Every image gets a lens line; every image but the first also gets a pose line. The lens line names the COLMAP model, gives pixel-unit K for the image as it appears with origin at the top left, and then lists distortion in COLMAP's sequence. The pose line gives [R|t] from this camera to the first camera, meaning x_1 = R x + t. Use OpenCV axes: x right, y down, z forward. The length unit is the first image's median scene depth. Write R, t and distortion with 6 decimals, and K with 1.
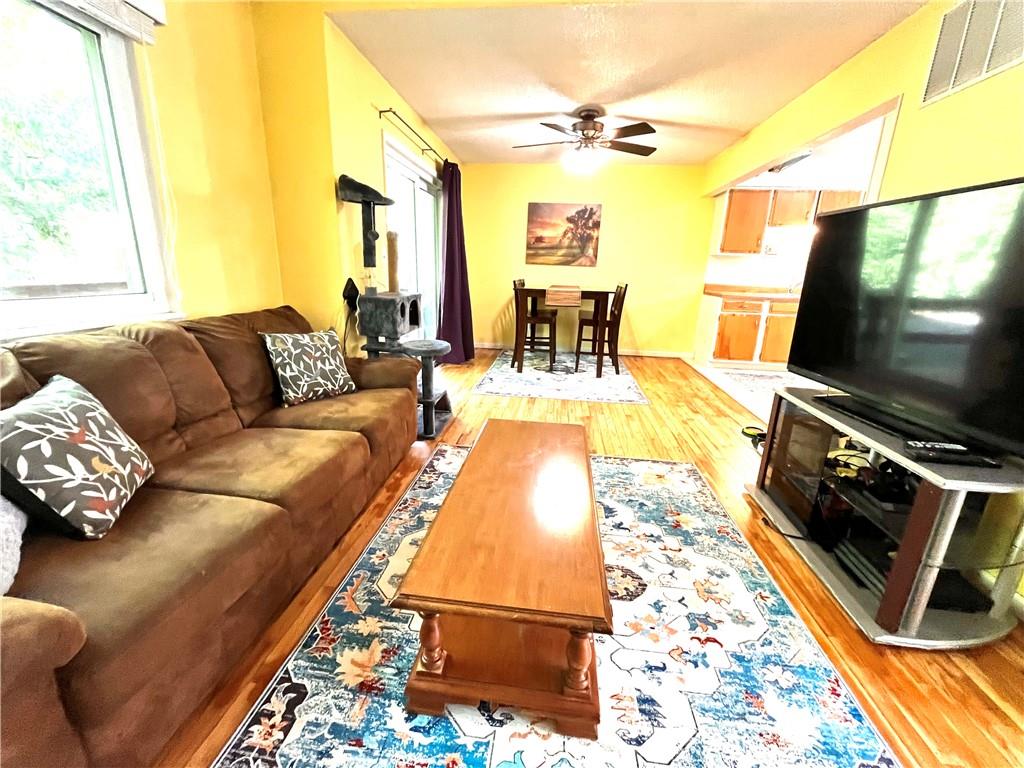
lens RADIAL K [[416.8, 0, 510.7], [0, 416.8, 383.6], [0, 0, 1]] dist [-0.005209, 0.001300]
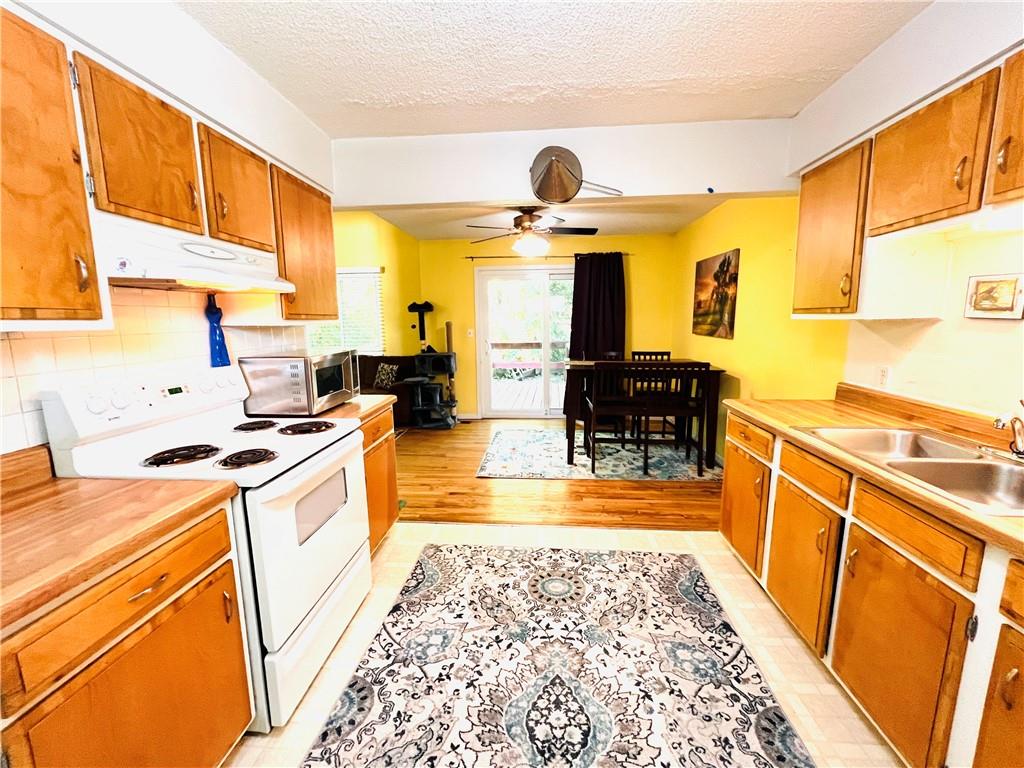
lens RADIAL K [[416.8, 0, 509.9], [0, 416.8, 383.2], [0, 0, 1]] dist [-0.005209, 0.001300]
pose [[0.032875, 0.123123, -0.991847, 1.829164], [-0.254454, 0.960714, 0.110824, -0.419067], [0.966526, 0.248736, 0.062912, 1.351327]]
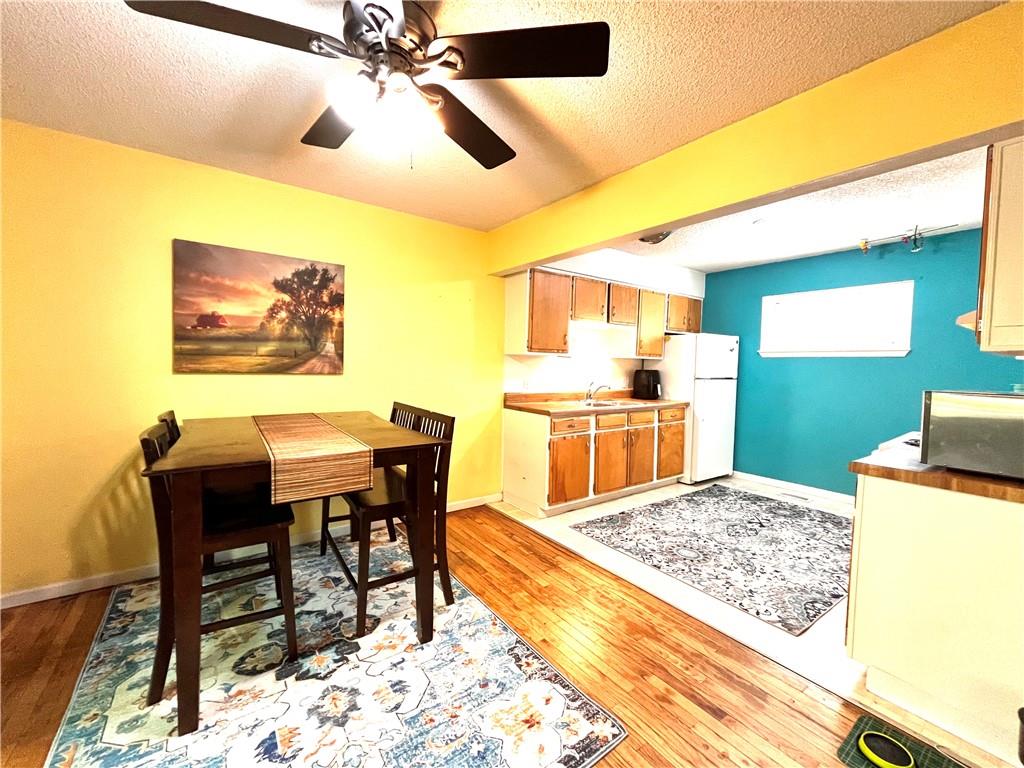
lens RADIAL K [[416.8, 0, 510.1], [0, 416.8, 383.6], [0, 0, 1]] dist [-0.005209, 0.001300]
pose [[0.737115, -0.048382, 0.674033, 0.004208], [0.182126, 0.974750, -0.129203, -0.342099], [-0.650763, 0.217996, 0.727314, 1.004232]]
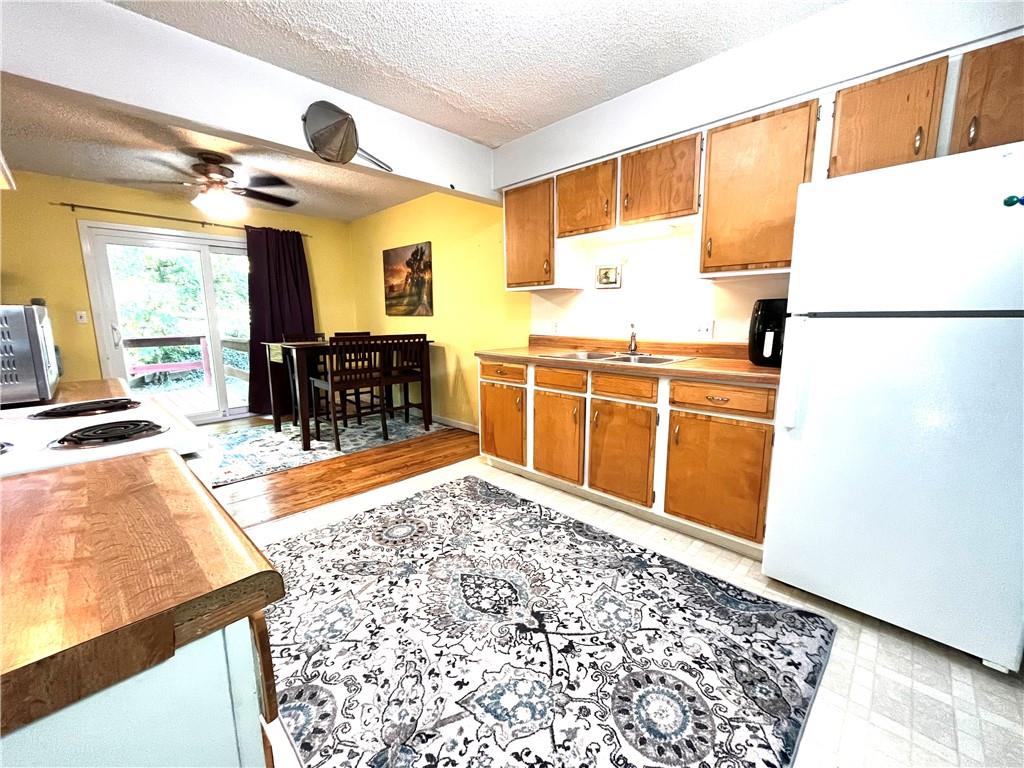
lens RADIAL K [[416.8, 0, 509.6], [0, 416.8, 383.3], [0, 0, 1]] dist [-0.005209, 0.001300]
pose [[0.790833, 0.060907, -0.608993, 1.758106], [-0.133257, 0.988300, -0.074205, -0.236038], [0.597348, 0.139837, 0.789697, 0.997286]]
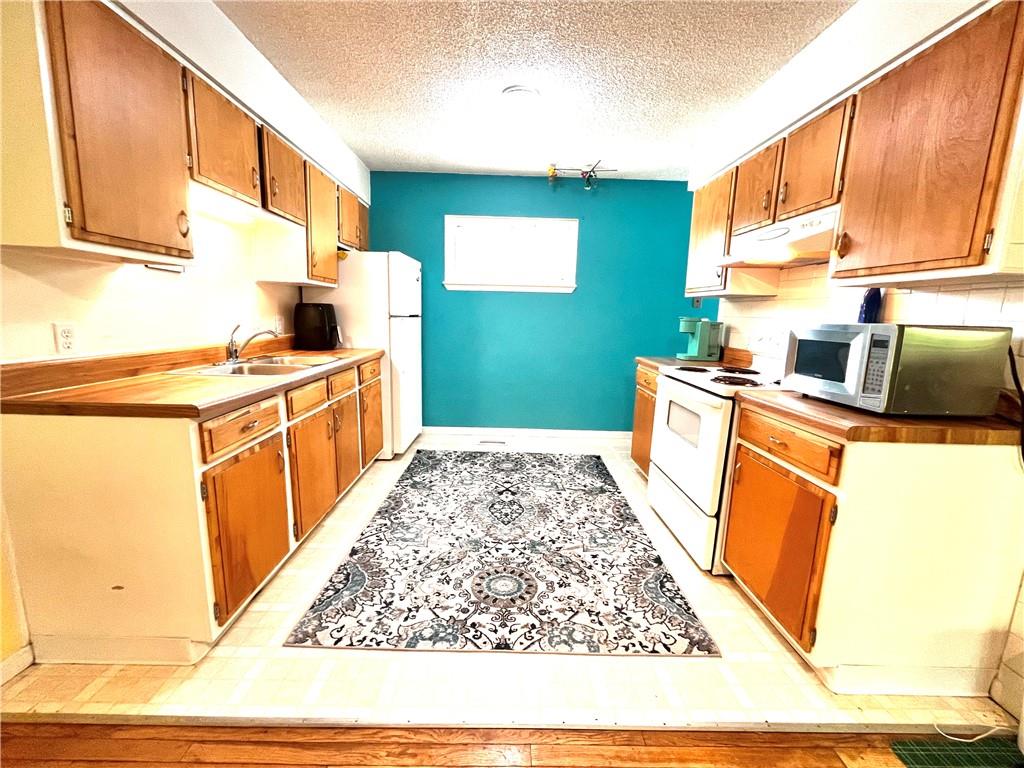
lens RADIAL K [[416.8, 0, 510.8], [0, 416.8, 382.6], [0, 0, 1]] dist [-0.005209, 0.001300]
pose [[-0.131547, -0.197106, 0.971517, 0.436366], [0.232320, 0.946610, 0.223510, -0.450708], [-0.963703, 0.255105, -0.078732, 1.549317]]
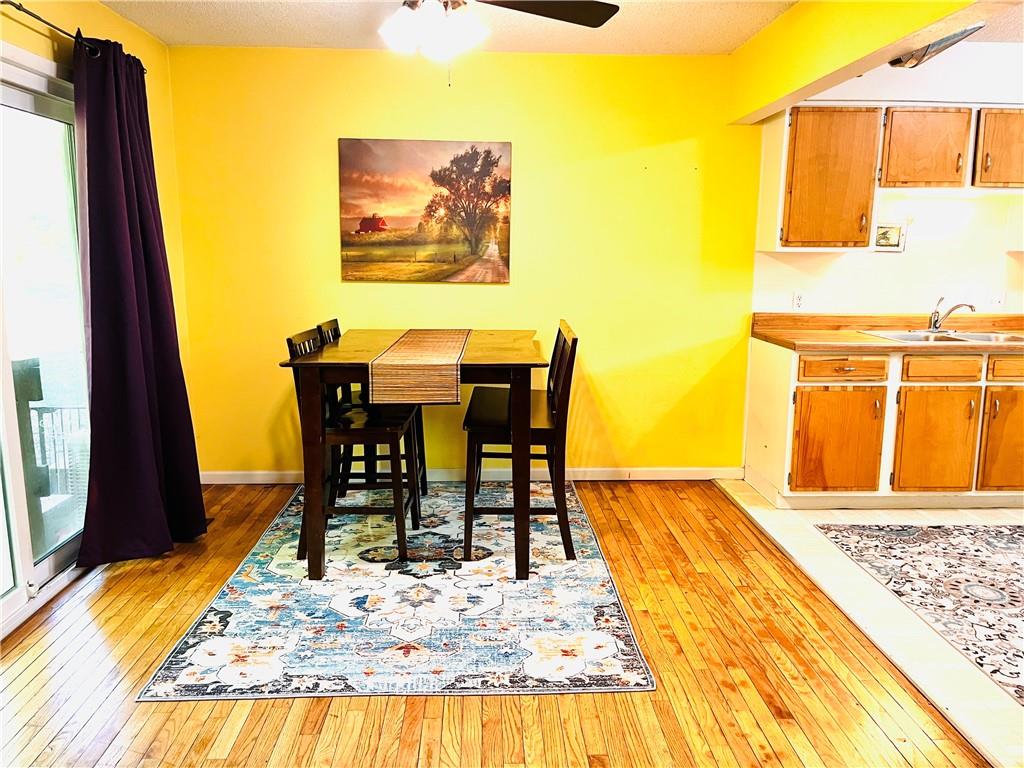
lens RADIAL K [[780.2, 0, 508.8], [0, 780.2, 386.5], [0, 0, 1]] dist [0.057641, -0.072756]
pose [[0.988208, -0.051657, 0.144143, 0.178043], [0.064917, 0.993927, -0.088853, -0.220033], [-0.138677, 0.097163, 0.985560, 0.461215]]
